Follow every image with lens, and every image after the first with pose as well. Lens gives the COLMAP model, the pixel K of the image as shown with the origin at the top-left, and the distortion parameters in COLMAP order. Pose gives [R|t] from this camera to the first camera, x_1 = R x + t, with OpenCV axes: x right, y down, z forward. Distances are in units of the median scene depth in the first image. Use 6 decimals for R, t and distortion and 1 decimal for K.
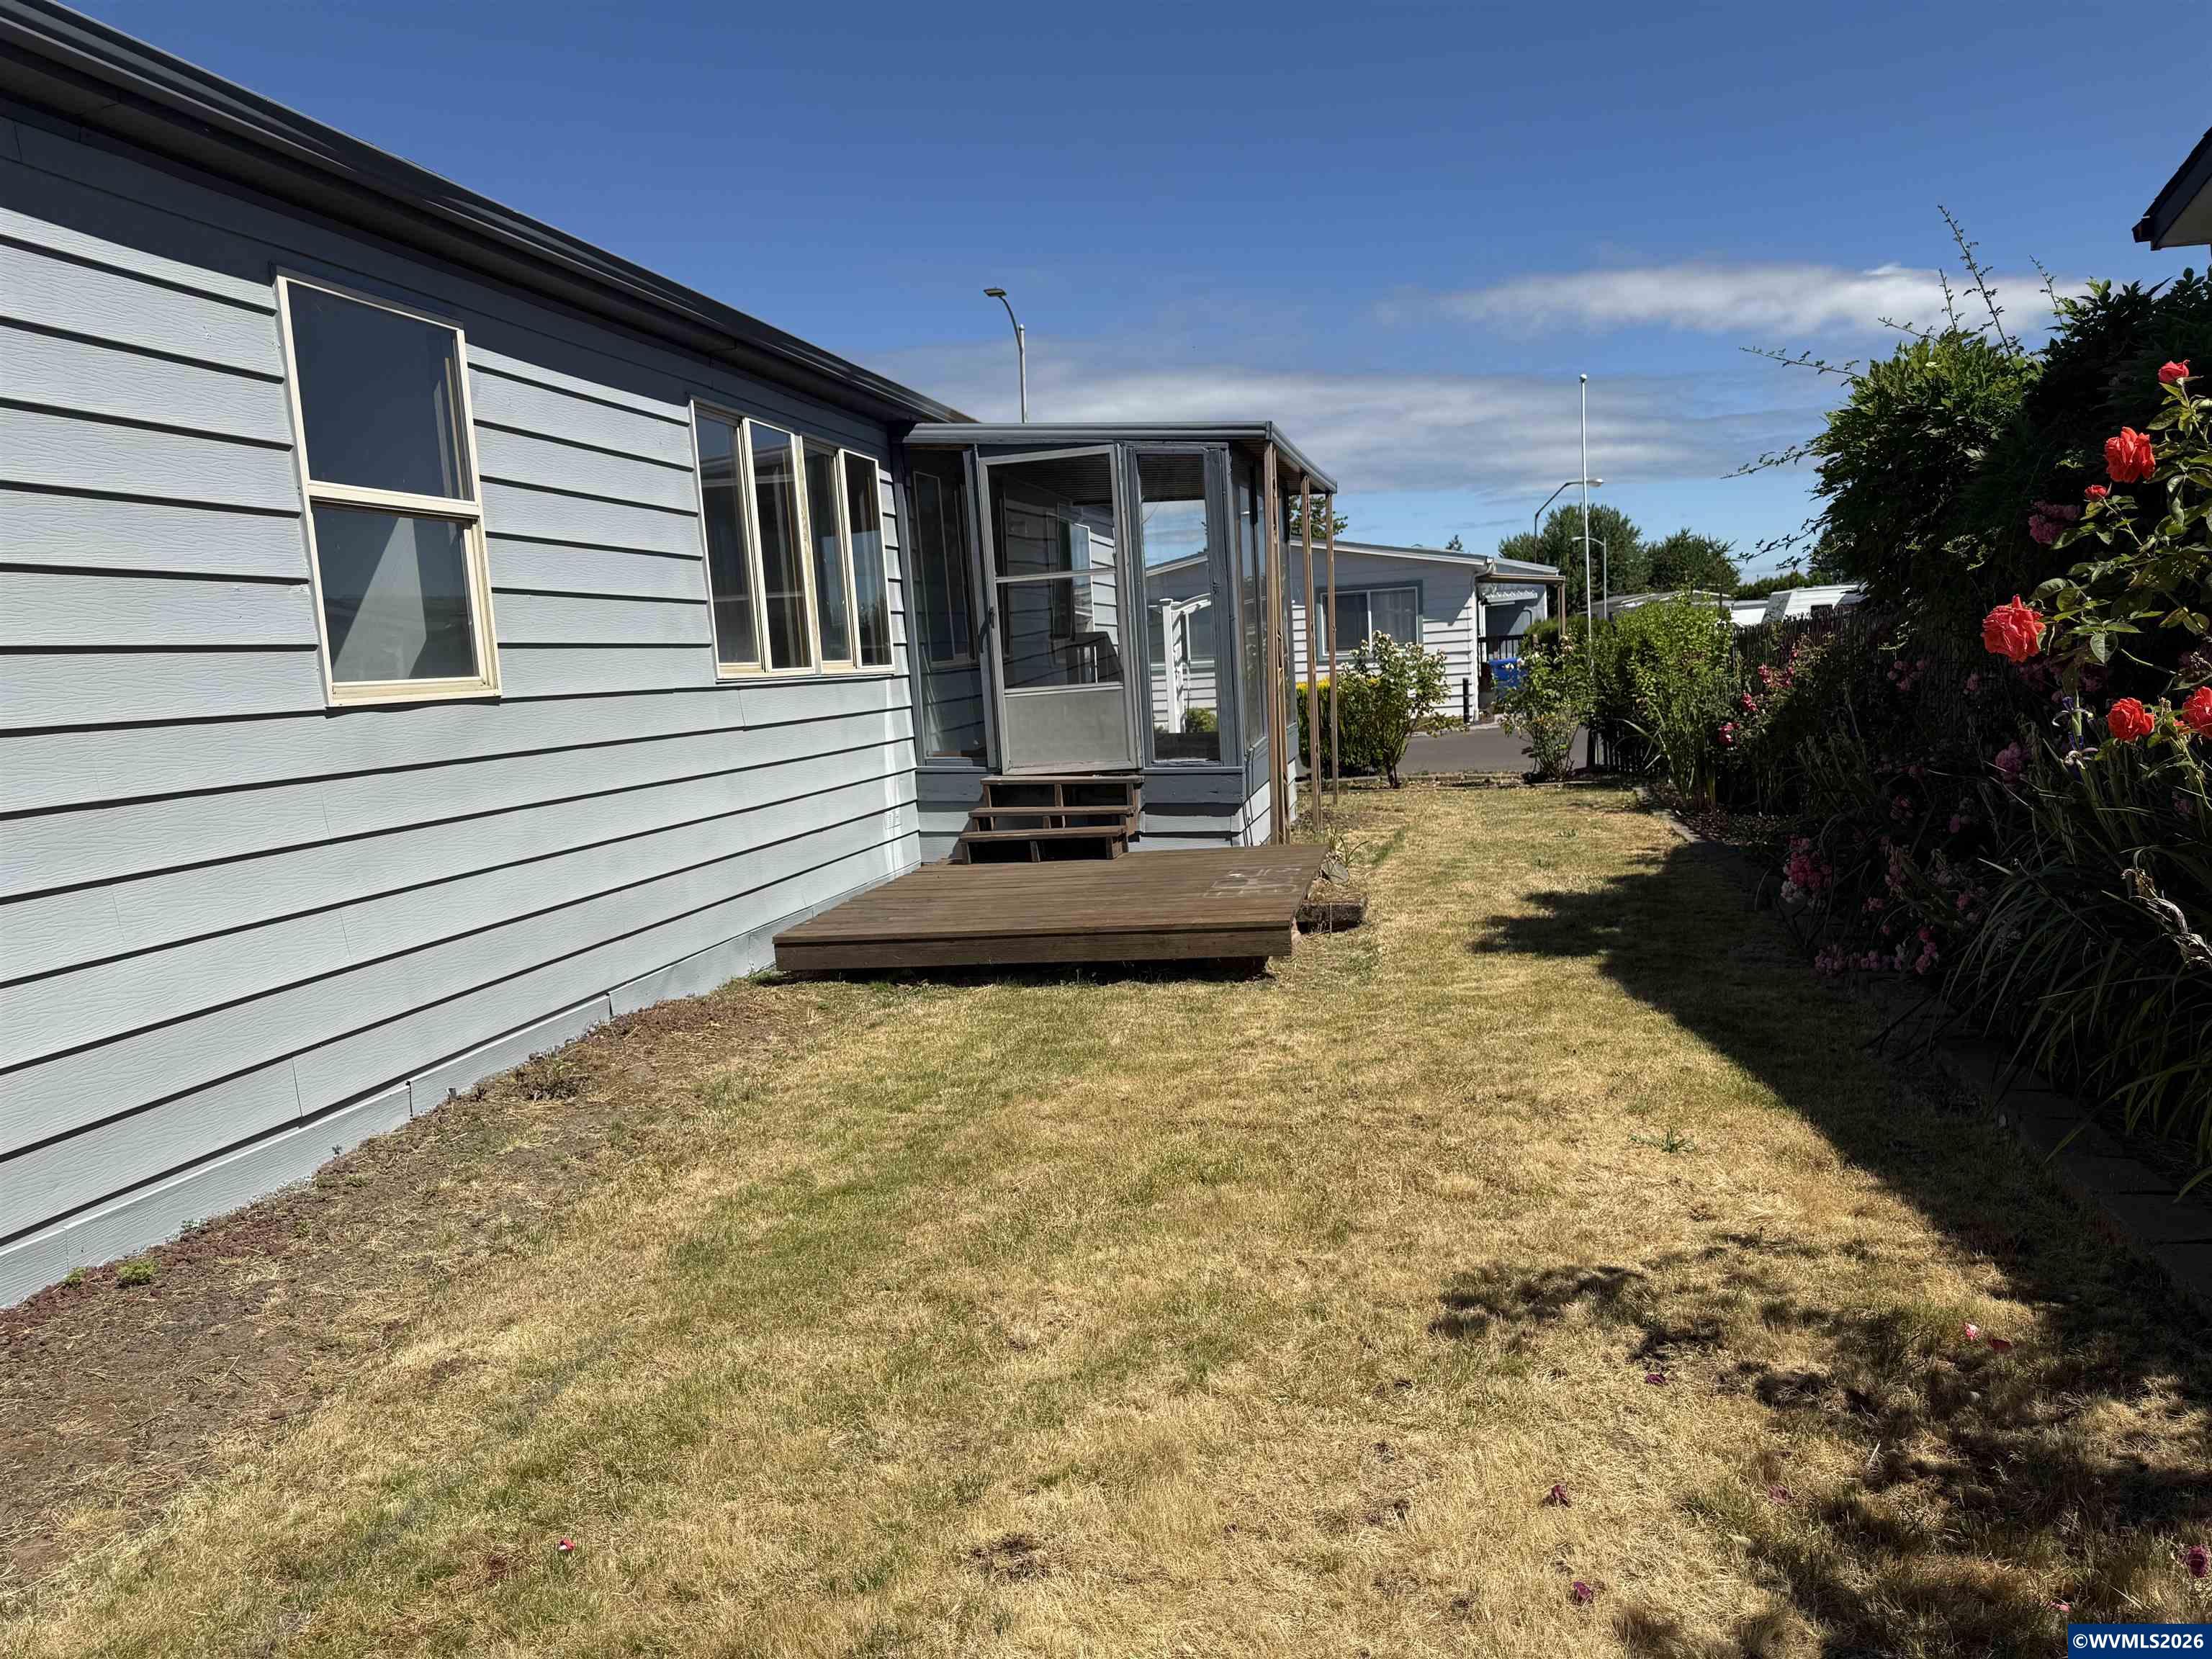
lens RADIAL K [[1568.2, 0, 1108.7], [0, 1568.2, 841.8], [0, 0, 1]] dist [0.077963, -0.089732]
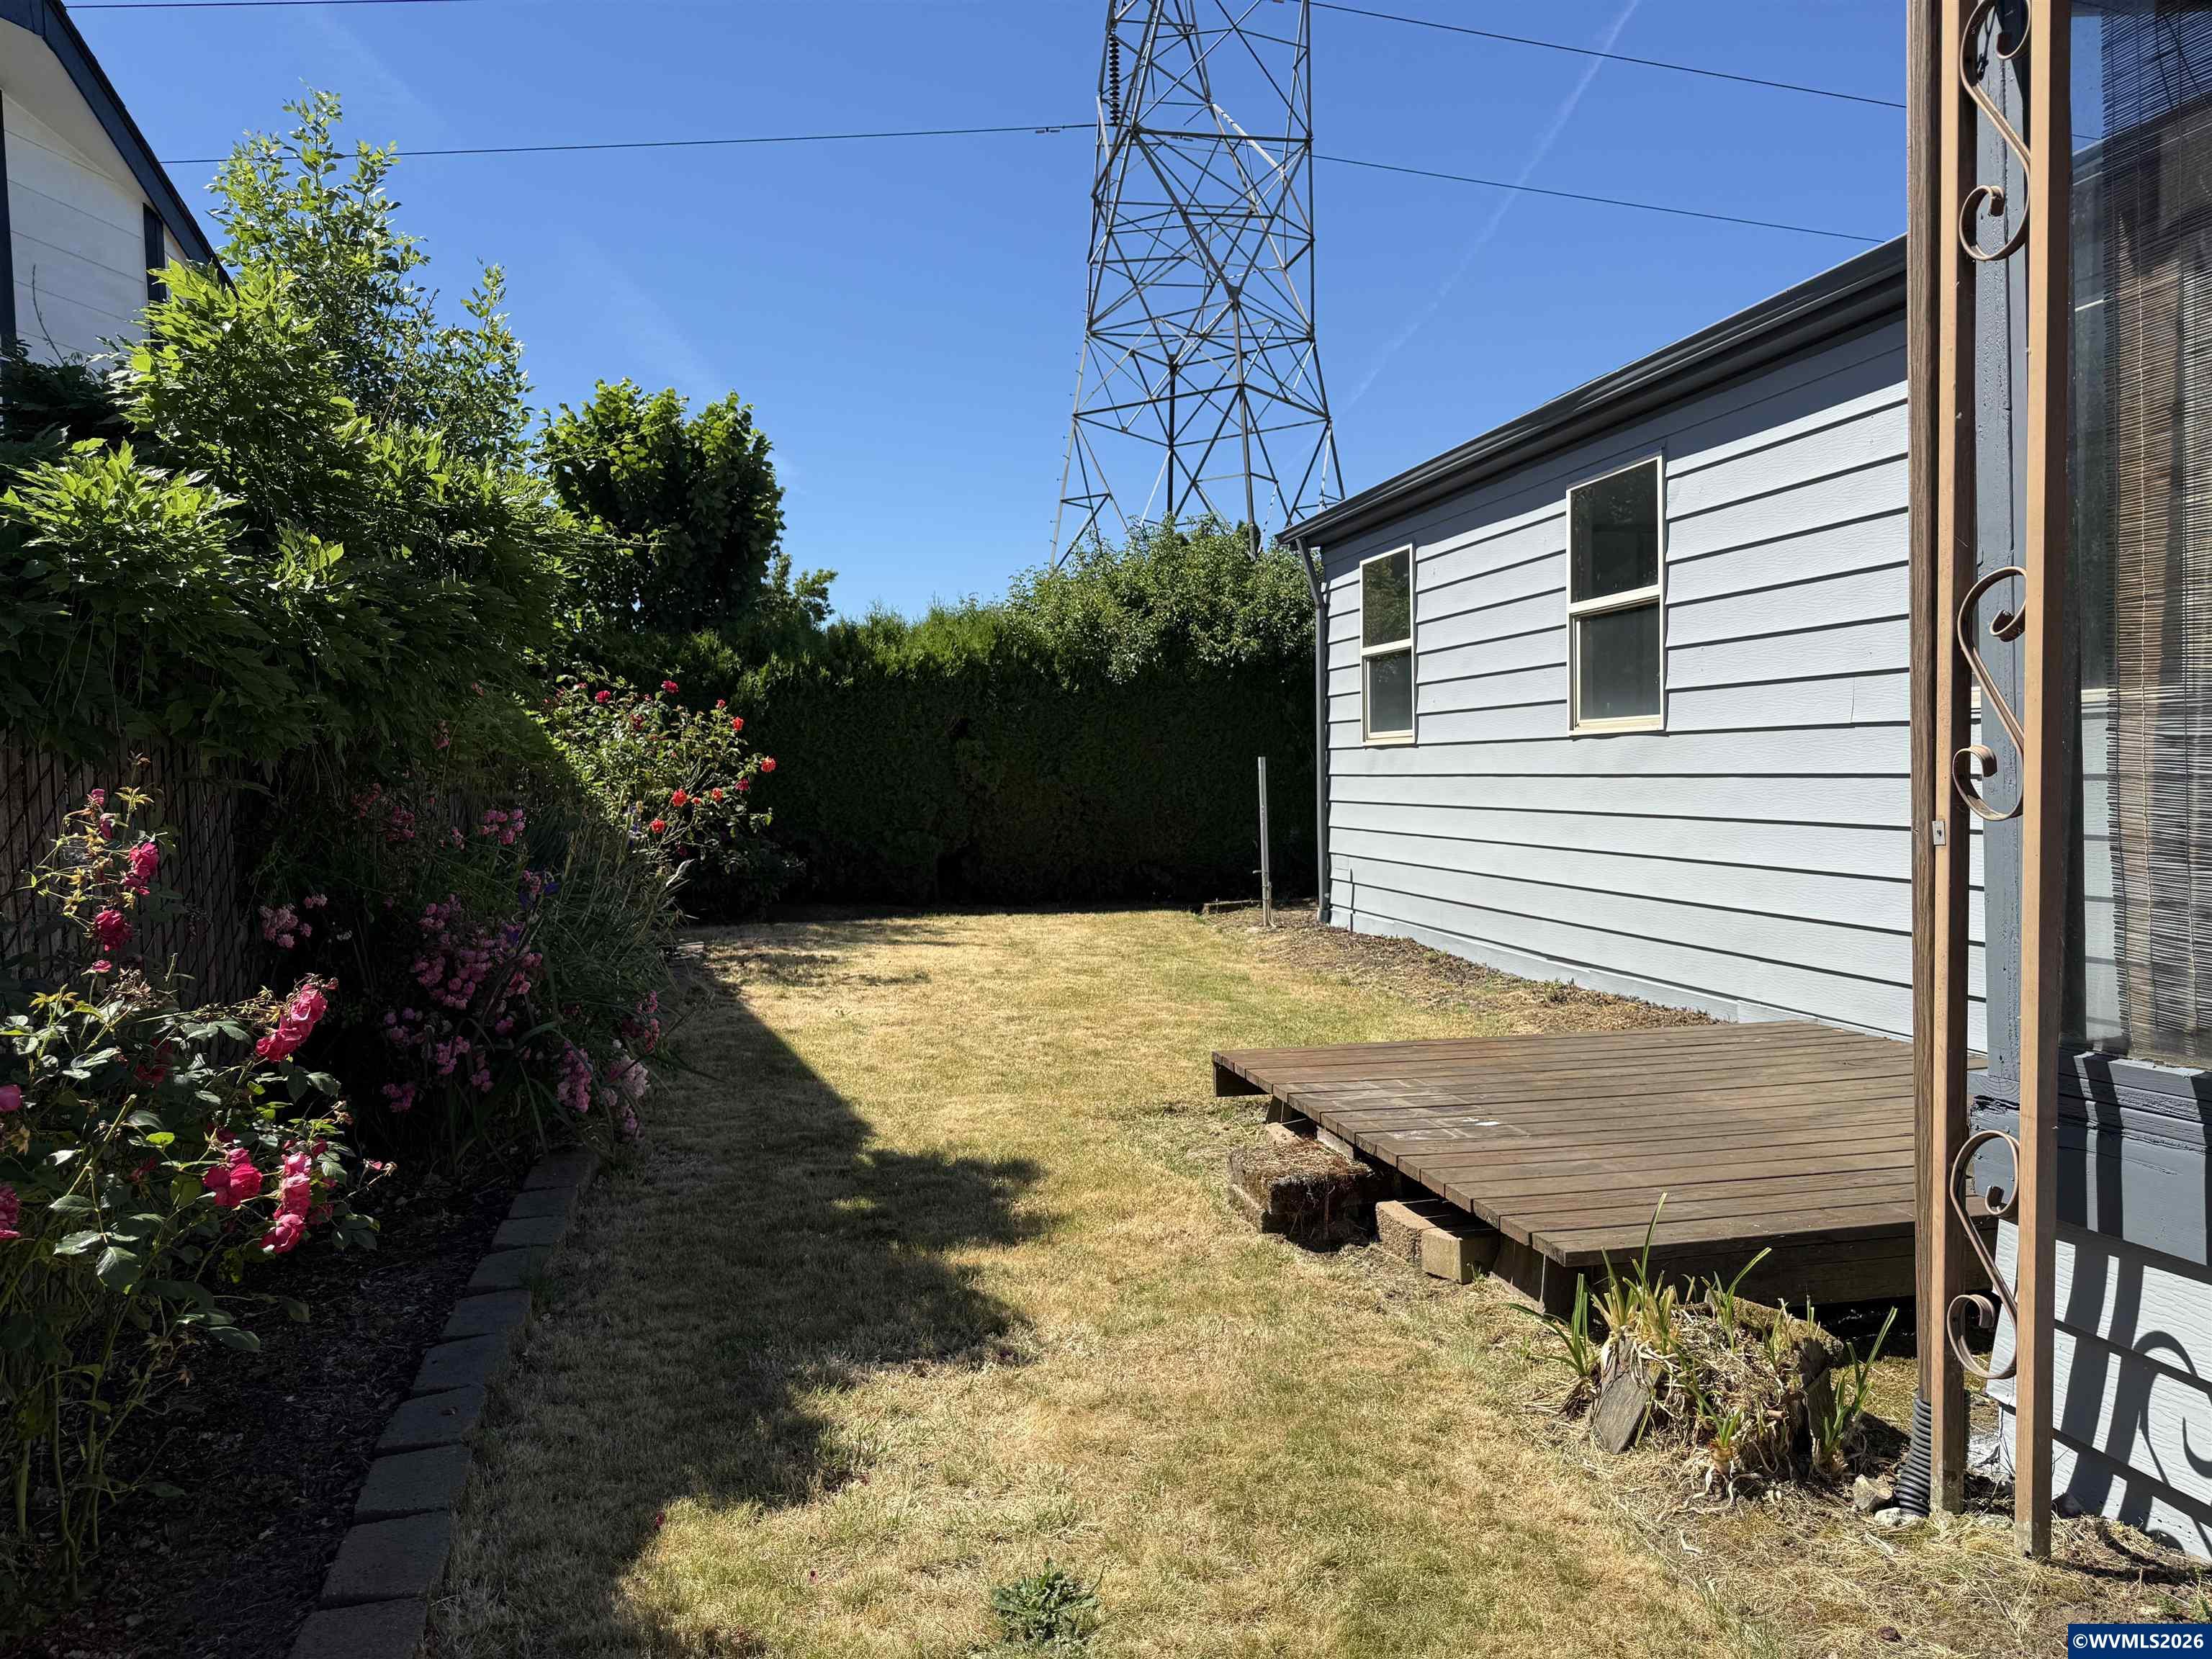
lens RADIAL K [[1568.2, 0, 1106.9], [0, 1568.2, 836.7], [0, 0, 1]] dist [0.077963, -0.089732]
pose [[-0.906448, 0.091766, -0.412228, 0.639222], [0.021799, 0.984972, 0.171331, -0.264168], [0.421755, 0.146316, -0.894826, 2.199907]]
